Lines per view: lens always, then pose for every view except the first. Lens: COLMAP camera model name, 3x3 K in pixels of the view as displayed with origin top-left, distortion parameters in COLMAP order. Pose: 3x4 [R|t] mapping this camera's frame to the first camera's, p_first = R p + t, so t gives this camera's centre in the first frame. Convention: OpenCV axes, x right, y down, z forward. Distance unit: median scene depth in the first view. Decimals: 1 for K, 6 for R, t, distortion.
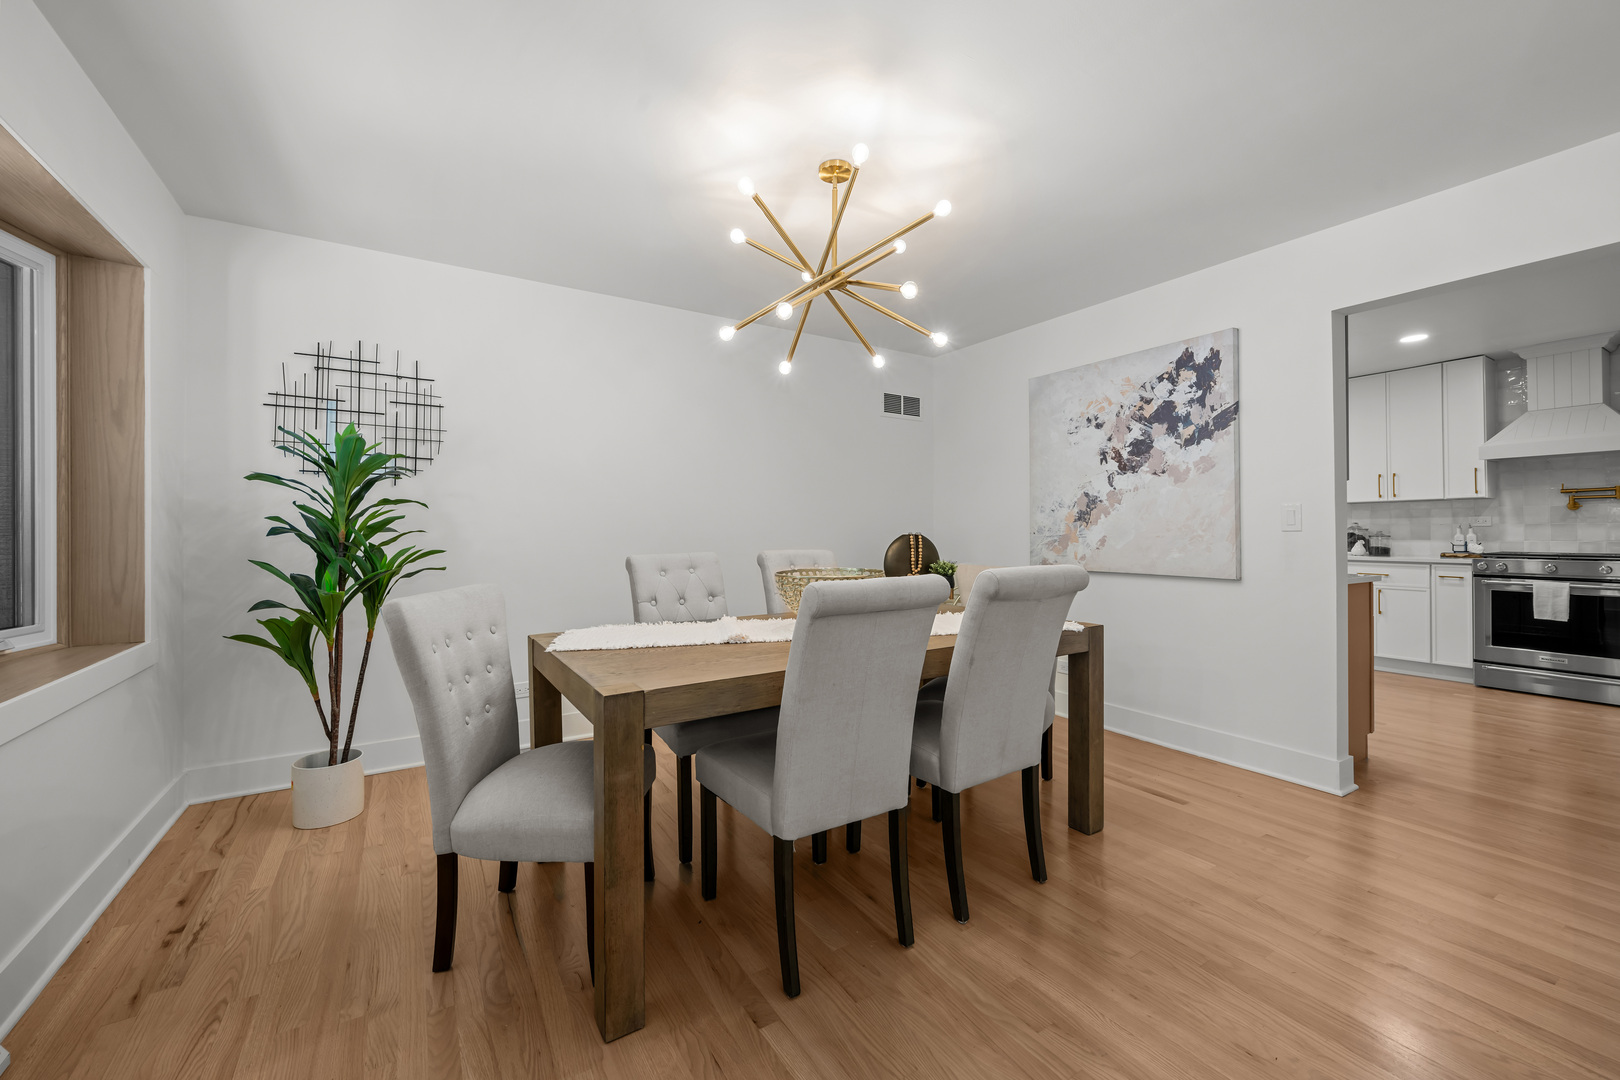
lens RADIAL K [[644.2, 0, 810.0], [0, 644.2, 540.0], [0, 0, 1]] dist [-0.001114, -0.000028]
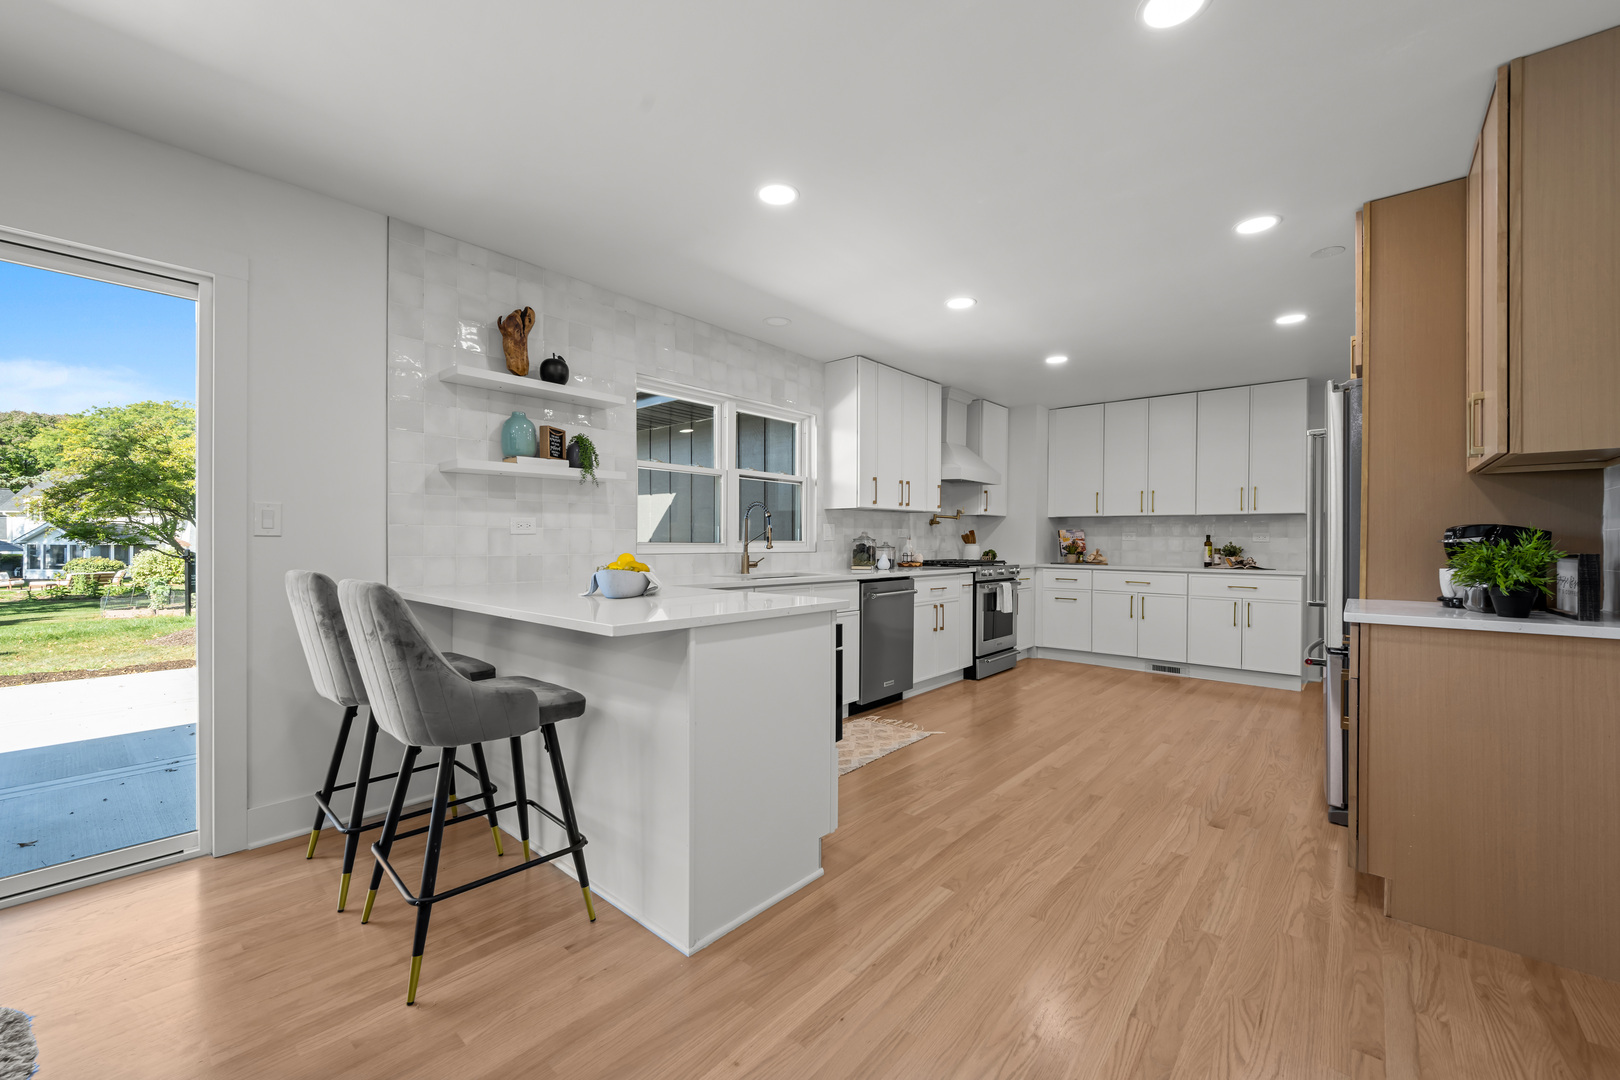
lens RADIAL K [[644.2, 0, 810.0], [0, 644.2, 540.0], [0, 0, 1]] dist [-0.001114, -0.000028]
pose [[-0.291723, 0.001658, 0.956501, 0.038852], [-0.000260, 0.999998, -0.001812, -0.016062], [-0.956503, -0.000777, -0.291722, 1.570859]]
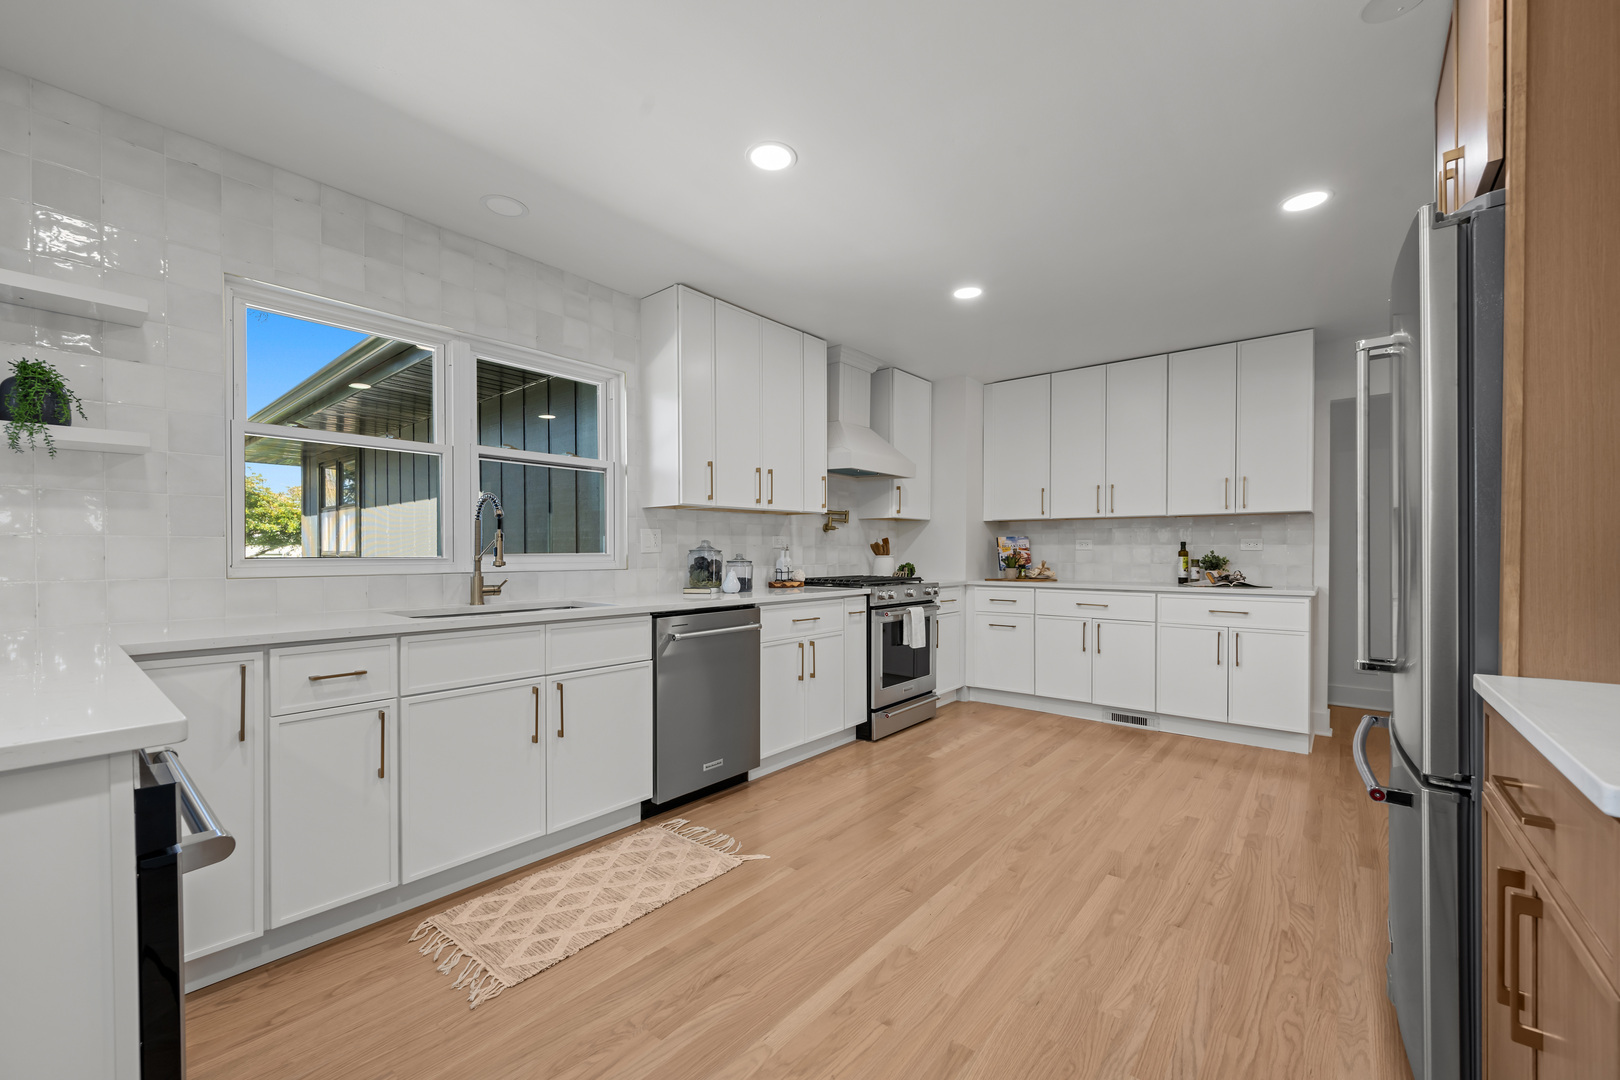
lens RADIAL K [[643.3, 0, 811.5], [0, 643.3, 553.7], [0, 0, 1]] dist [-0.001482, -0.000071]
pose [[-0.314902, 0.001041, 0.949124, 0.268227], [0.006849, 0.999976, 0.001176, -0.015552], [-0.949099, 0.006871, -0.314902, 1.301339]]
